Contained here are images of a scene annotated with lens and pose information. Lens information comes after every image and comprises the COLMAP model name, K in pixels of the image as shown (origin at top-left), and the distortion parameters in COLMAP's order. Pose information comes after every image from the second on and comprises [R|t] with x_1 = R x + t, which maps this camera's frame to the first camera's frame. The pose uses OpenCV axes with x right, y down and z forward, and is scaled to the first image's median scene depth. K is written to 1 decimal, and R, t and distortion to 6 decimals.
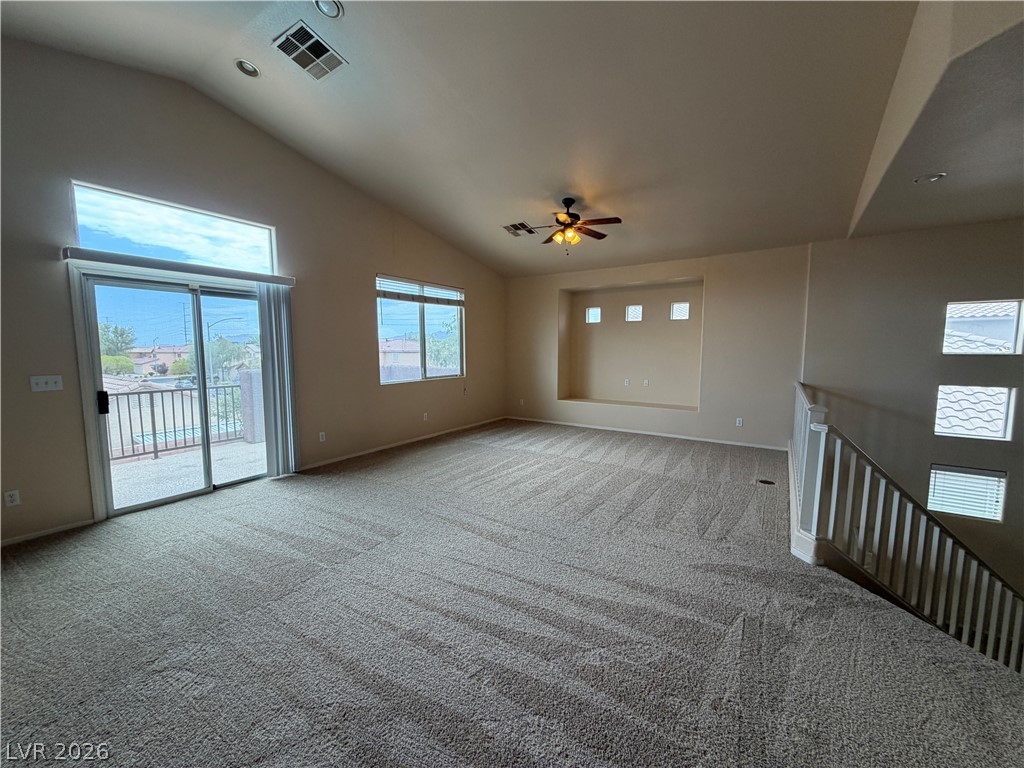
lens RADIAL K [[407.1, 0, 510.2], [0, 407.1, 384.9], [0, 0, 1]] dist [-0.001383, 0.000240]
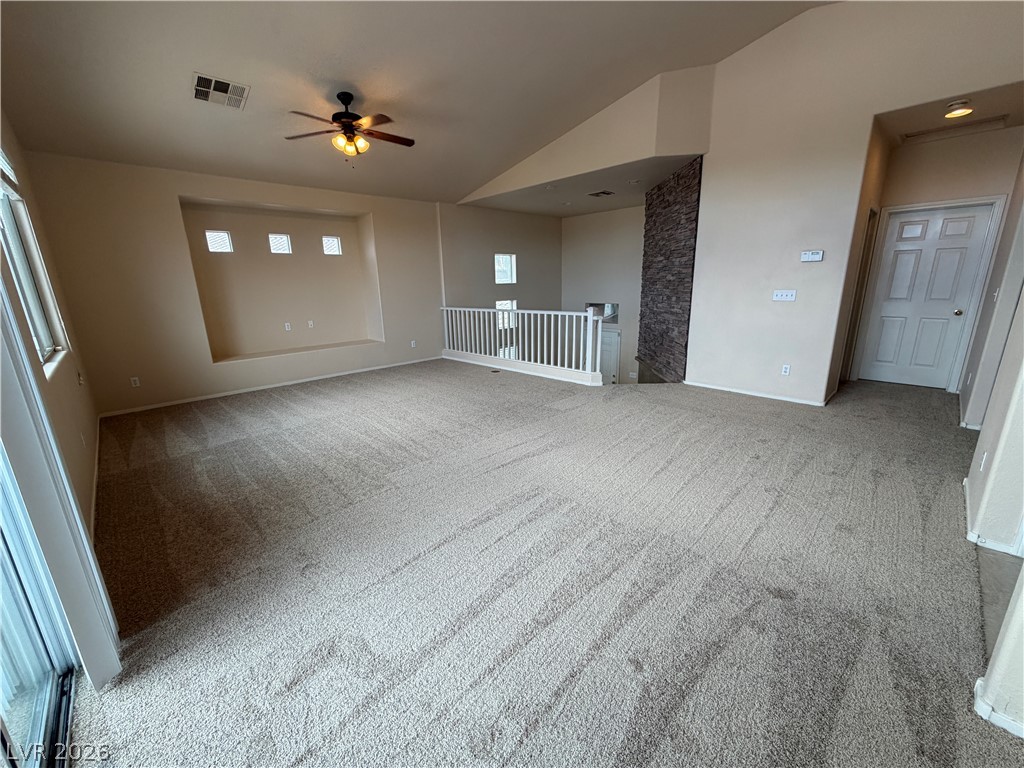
lens RADIAL K [[407.1, 0, 510.2], [0, 407.1, 384.9], [0, 0, 1]] dist [-0.001383, 0.000240]
pose [[0.209807, -0.246563, 0.946144, -0.575733], [0.115515, 0.967155, 0.226423, -0.034888], [-0.970895, 0.061788, 0.231398, 0.437639]]
